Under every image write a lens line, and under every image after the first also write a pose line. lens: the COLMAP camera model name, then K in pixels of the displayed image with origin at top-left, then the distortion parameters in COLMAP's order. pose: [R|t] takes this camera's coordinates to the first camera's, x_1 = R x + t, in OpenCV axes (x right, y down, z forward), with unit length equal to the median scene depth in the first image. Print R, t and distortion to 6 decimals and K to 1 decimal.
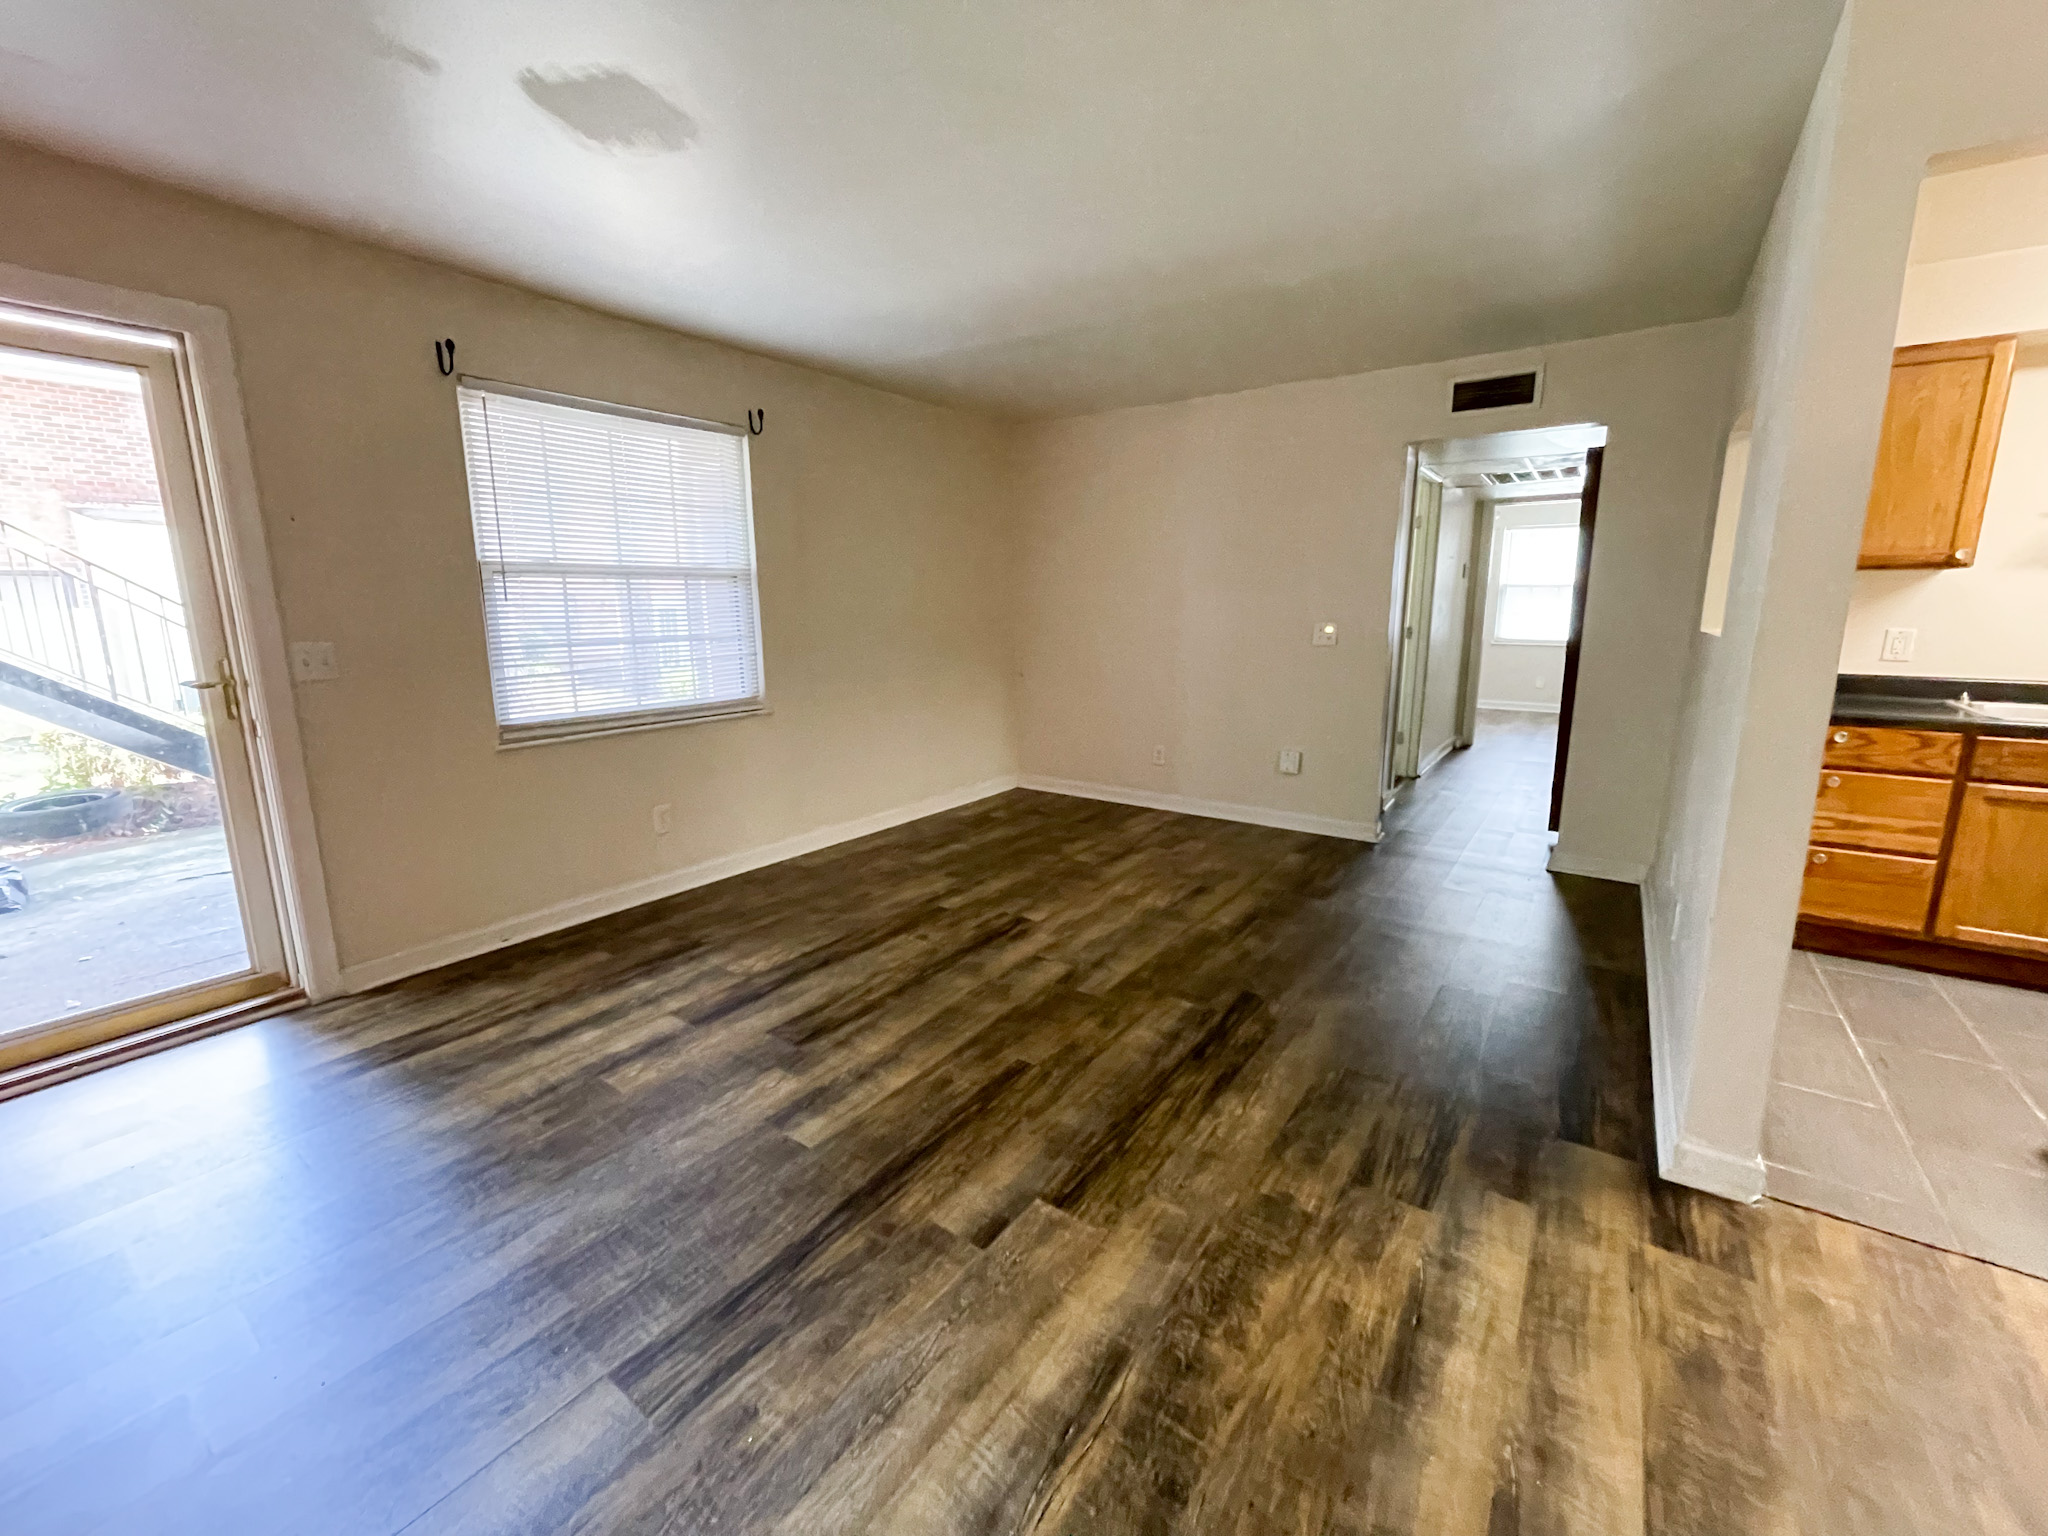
lens RADIAL K [[827.7, 0, 1020.9], [0, 827.7, 759.5], [0, 0, 1]] dist [-0.001654, 0.000480]
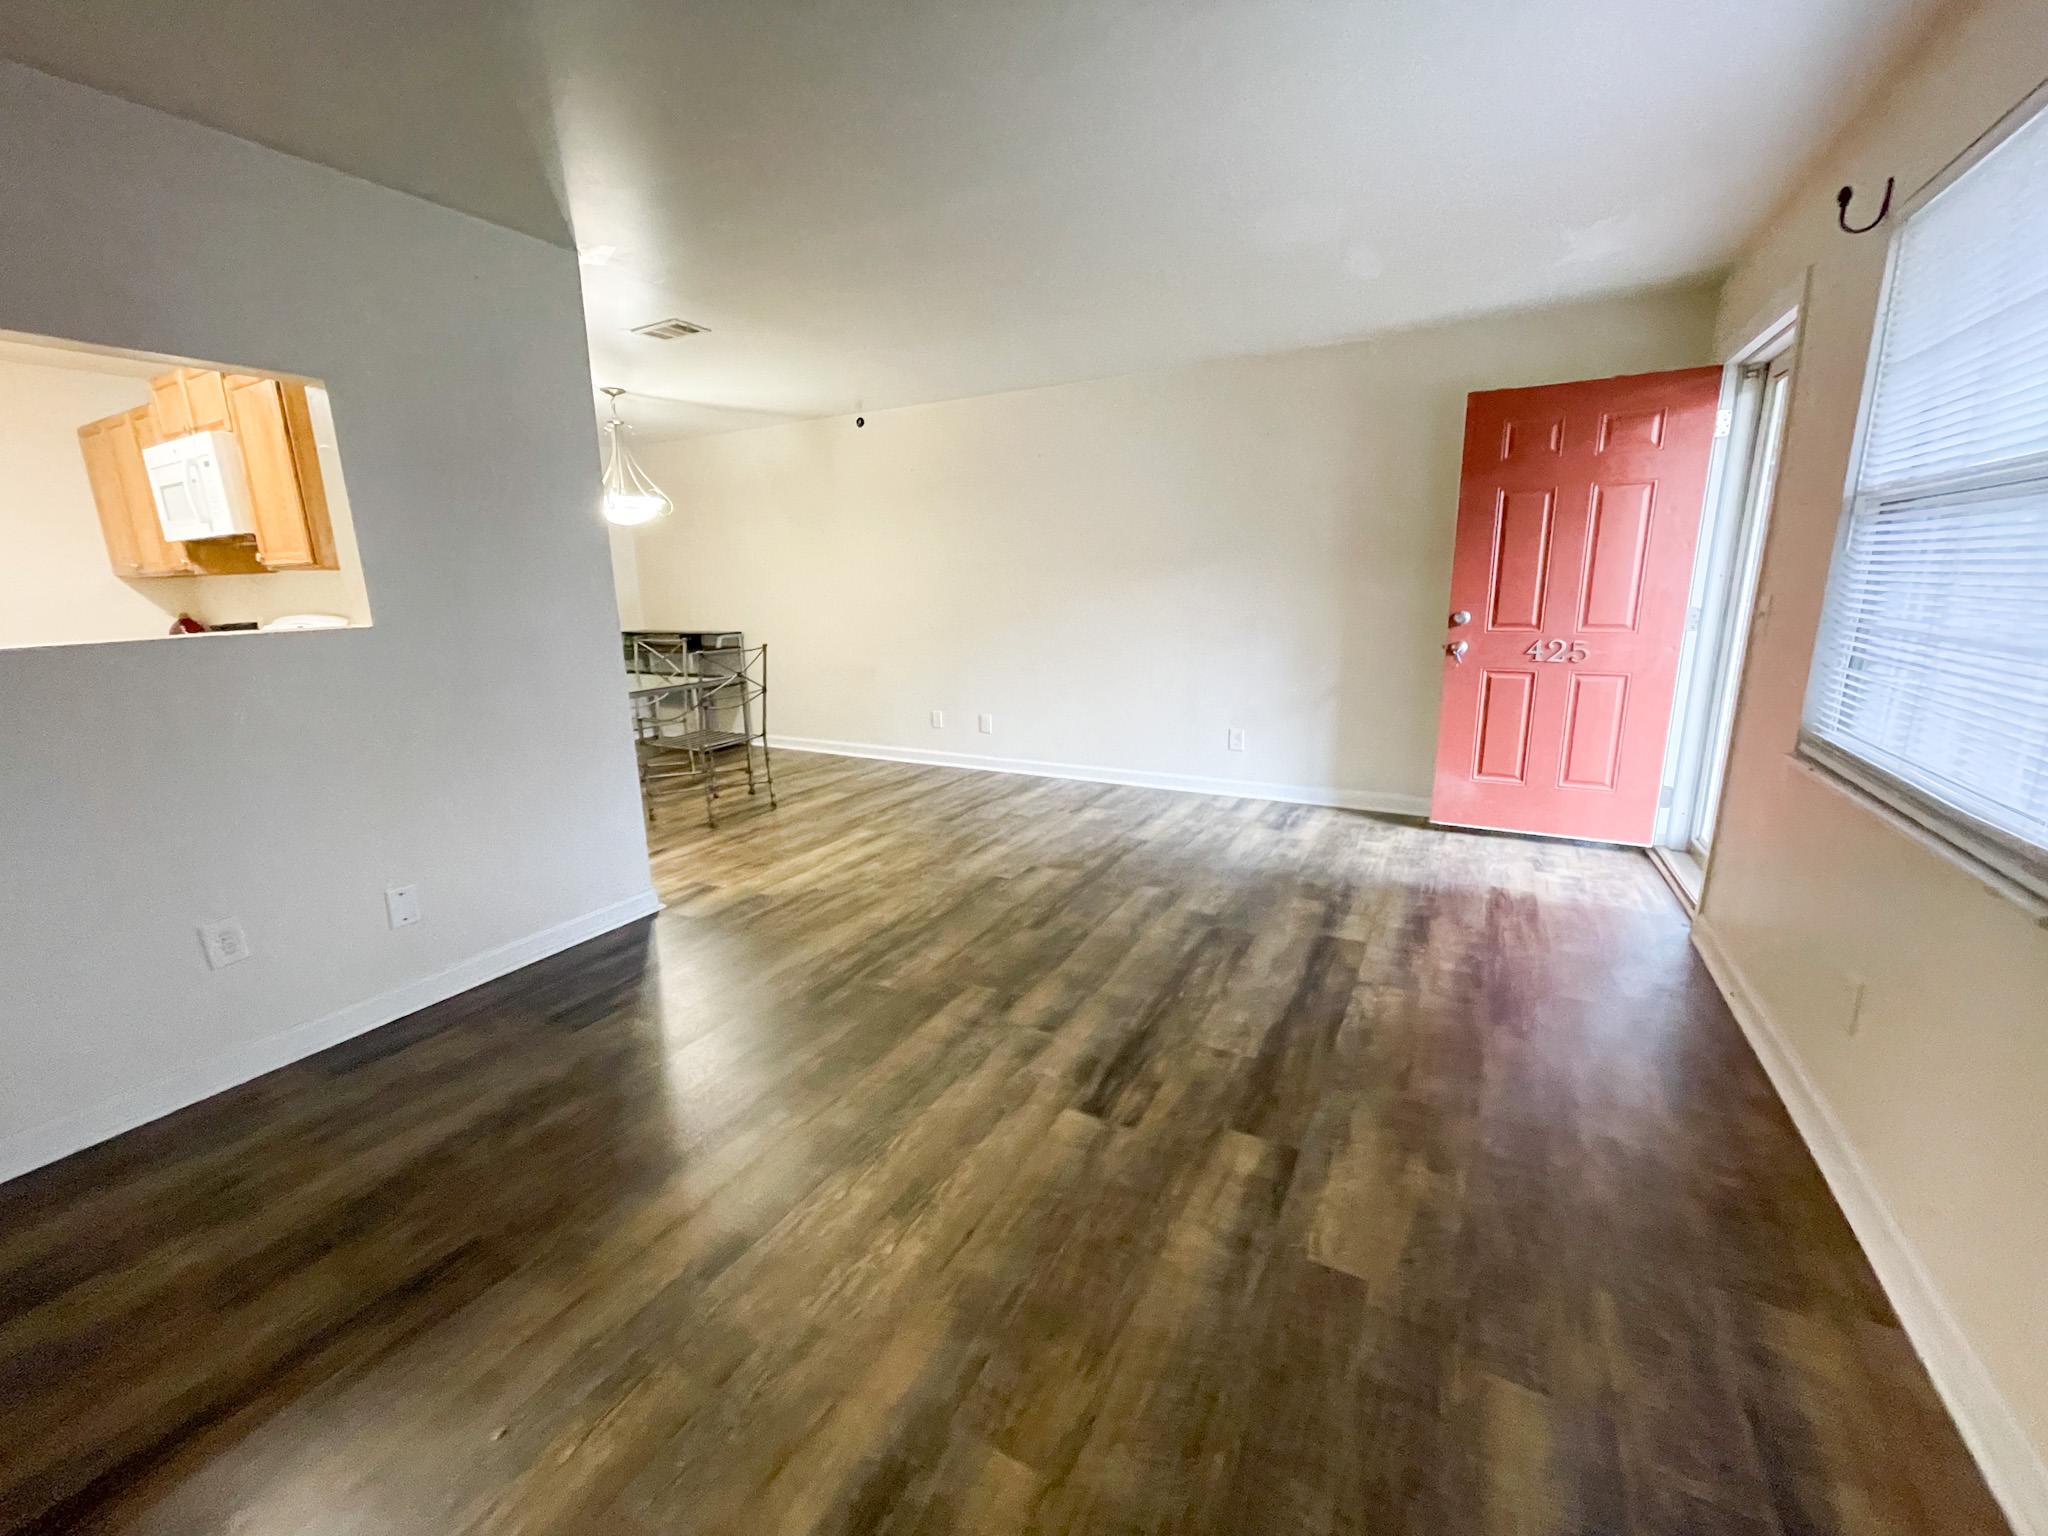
lens RADIAL K [[827.7, 0, 1017.5], [0, 827.7, 754.9], [0, 0, 1]] dist [-0.001654, 0.000480]
pose [[-0.993067, 0.049838, -0.106463, 0.143766], [0.004532, 0.921233, 0.388985, -0.367935], [0.117464, 0.385806, -0.915072, 1.936823]]
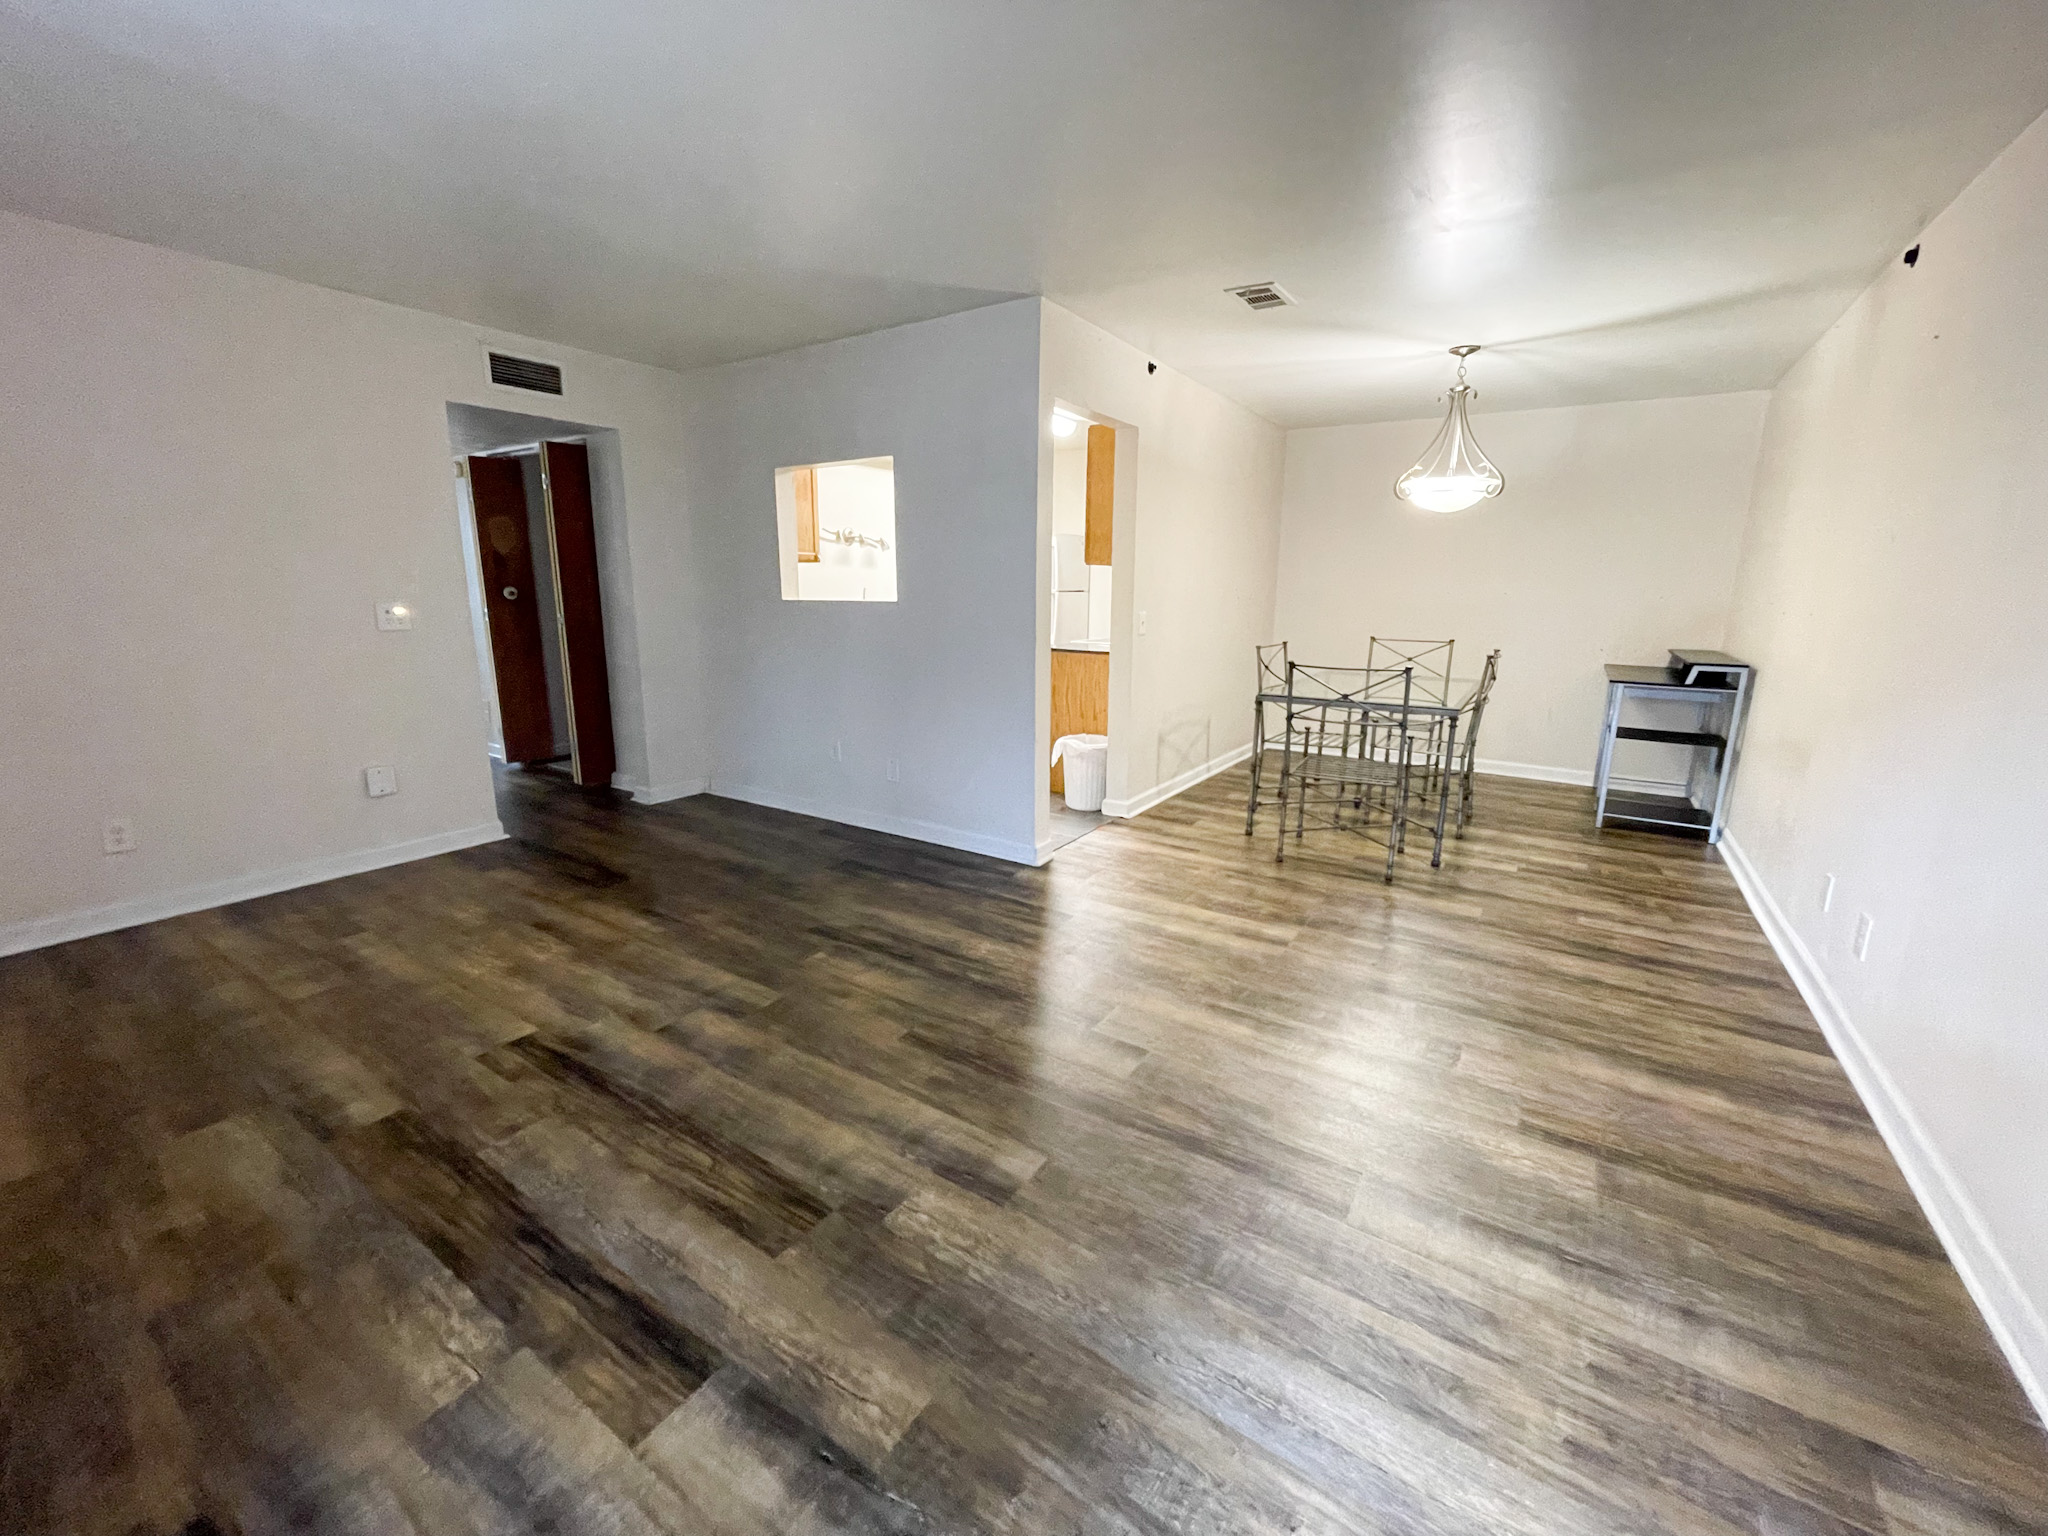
lens RADIAL K [[827.7, 0, 1010.6], [0, 827.7, 755.7], [0, 0, 1]] dist [-0.001654, 0.000480]
pose [[-0.033444, -0.199722, 0.979282, -0.849857], [0.179695, 0.962661, 0.202469, -0.132557], [-0.983154, 0.182743, 0.003694, 0.749893]]
